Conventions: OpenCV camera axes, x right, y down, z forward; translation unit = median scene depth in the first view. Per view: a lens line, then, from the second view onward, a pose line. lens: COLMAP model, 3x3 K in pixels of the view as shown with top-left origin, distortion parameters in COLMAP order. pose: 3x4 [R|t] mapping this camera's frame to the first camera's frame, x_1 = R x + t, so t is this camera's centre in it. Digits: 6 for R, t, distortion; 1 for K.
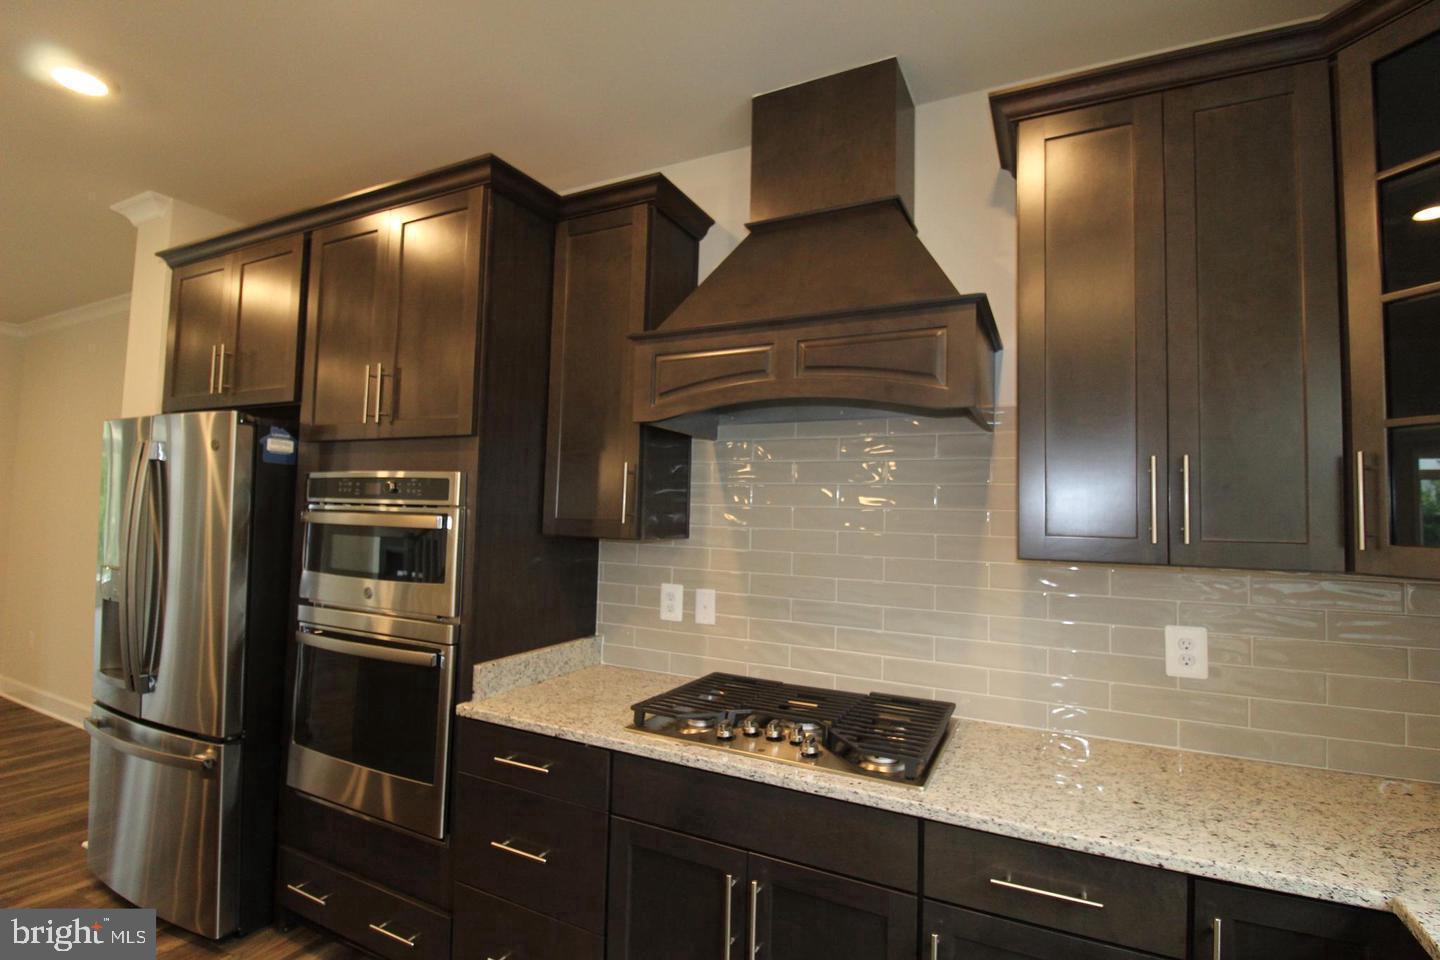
lens RADIAL K [[681.1, 0, 718.6], [0, 681.1, 475.1], [0, 0, 1]] dist [-0.016647, -0.000060]
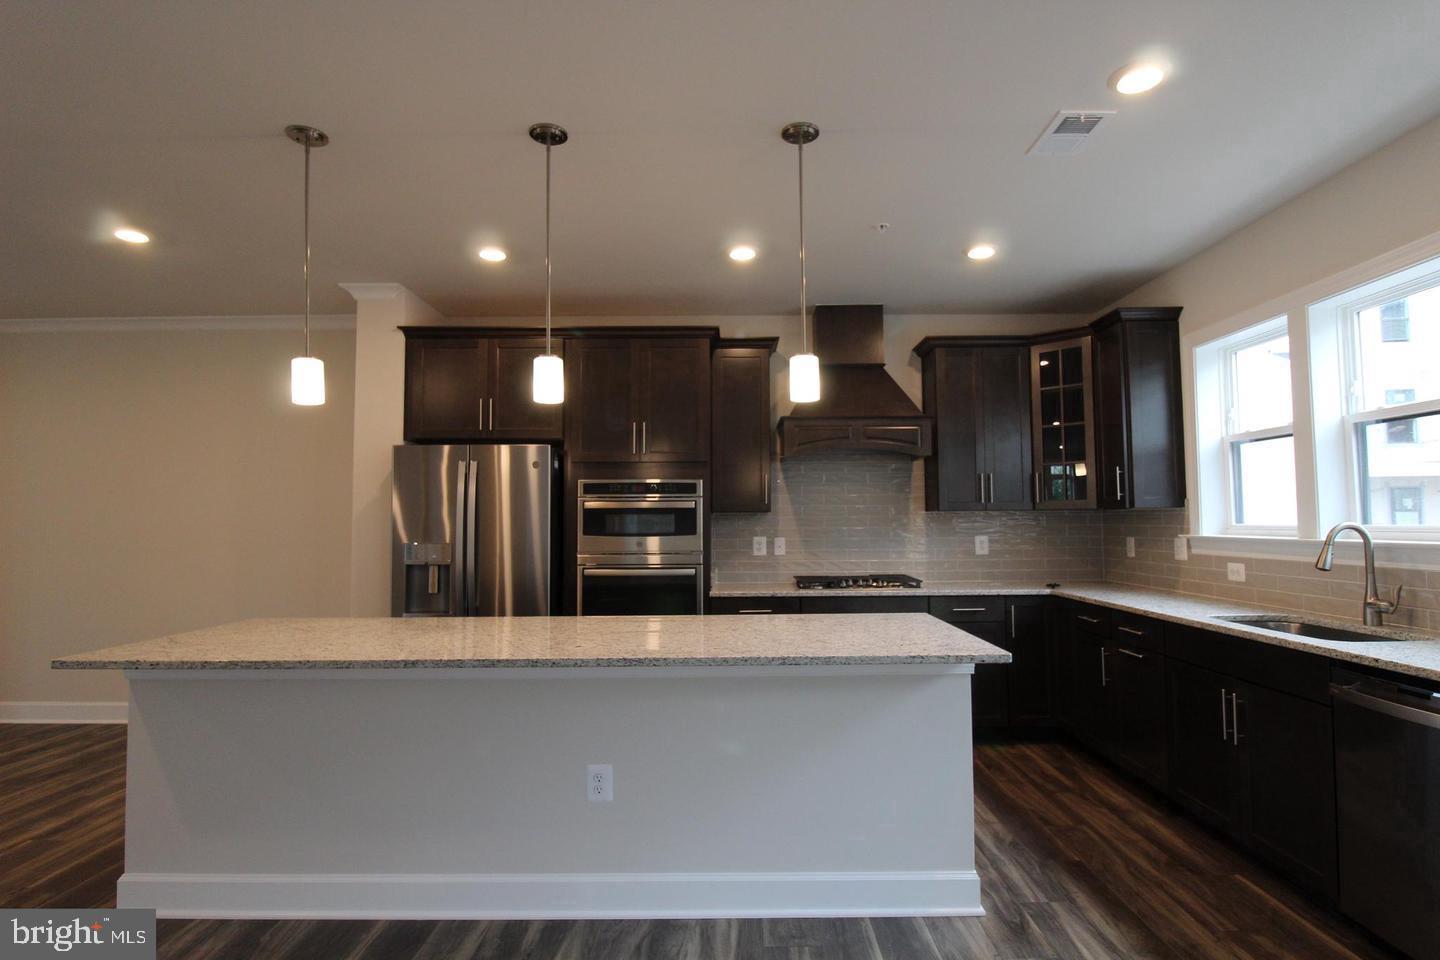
lens RADIAL K [[735.4, 0, 720.6], [0, 735.4, 483.8], [0, 0, 1]] dist [-0.000691, -0.000027]
pose [[0.897497, -0.005660, 0.440984, -1.232632], [0.004804, 0.999984, 0.003058, 0.001099], [-0.440994, -0.000626, 0.897510, -0.945878]]
